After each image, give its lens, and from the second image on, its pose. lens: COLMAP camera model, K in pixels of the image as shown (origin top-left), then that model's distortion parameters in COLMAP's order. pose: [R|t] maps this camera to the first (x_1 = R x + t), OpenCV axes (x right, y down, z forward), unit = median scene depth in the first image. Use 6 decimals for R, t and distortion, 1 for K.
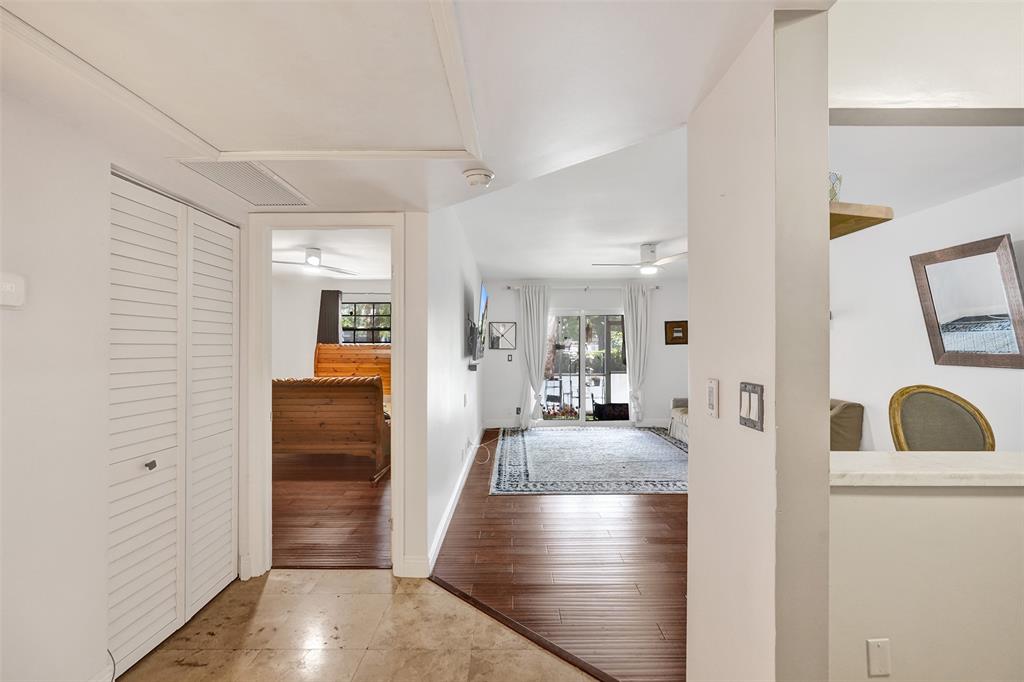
lens RADIAL K [[477.7, 0, 501.9], [0, 477.7, 347.4], [0, 0, 1]] dist [-0.059322, 0.019748]
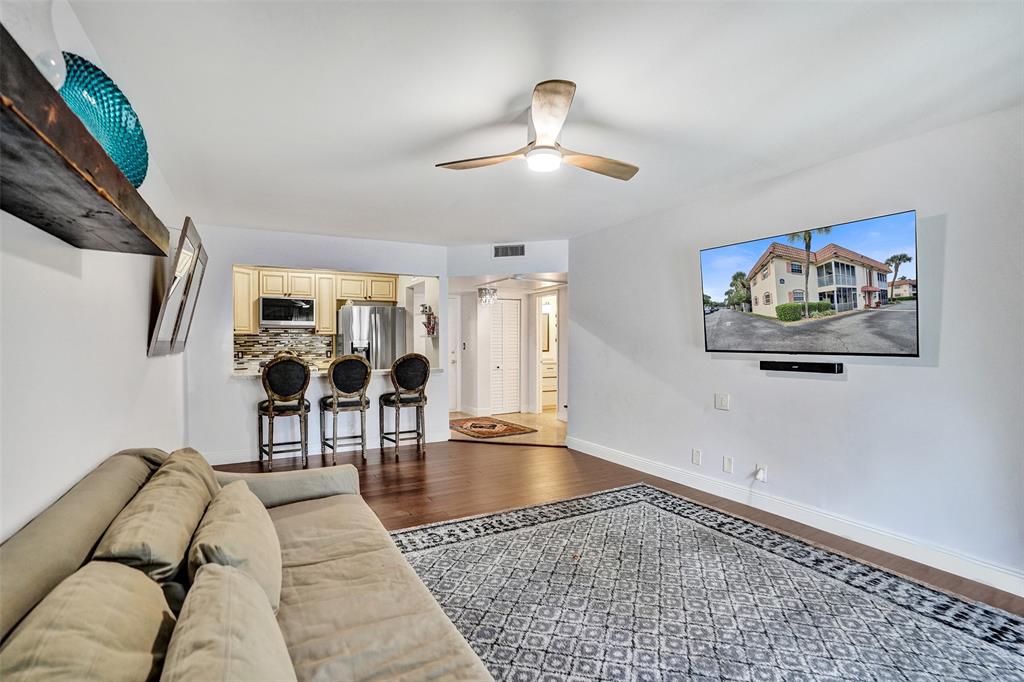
lens RADIAL K [[477.7, 0, 510.3], [0, 477.7, 349.0], [0, 0, 1]] dist [-0.059322, 0.019748]
pose [[-0.866522, 0.017629, -0.498828, 0.398502], [0.006998, 0.999707, 0.023174, 0.001551], [0.499090, 0.016590, -0.866391, 0.969654]]
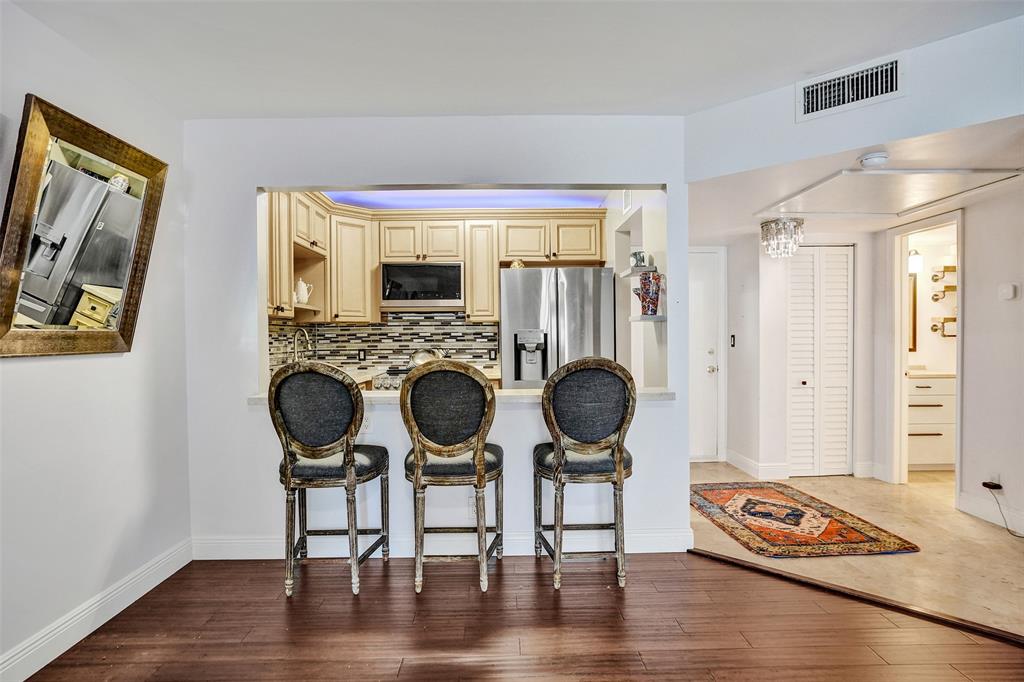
lens RADIAL K [[555.1, 0, 516.7], [0, 555.1, 345.9], [0, 0, 1]] dist [-0.025729, 0.005954]
pose [[-0.999001, 0.017254, -0.041219, 0.231530], [0.016499, 0.999691, 0.018598, 0.009366], [0.041527, 0.017899, -0.998977, 0.625225]]
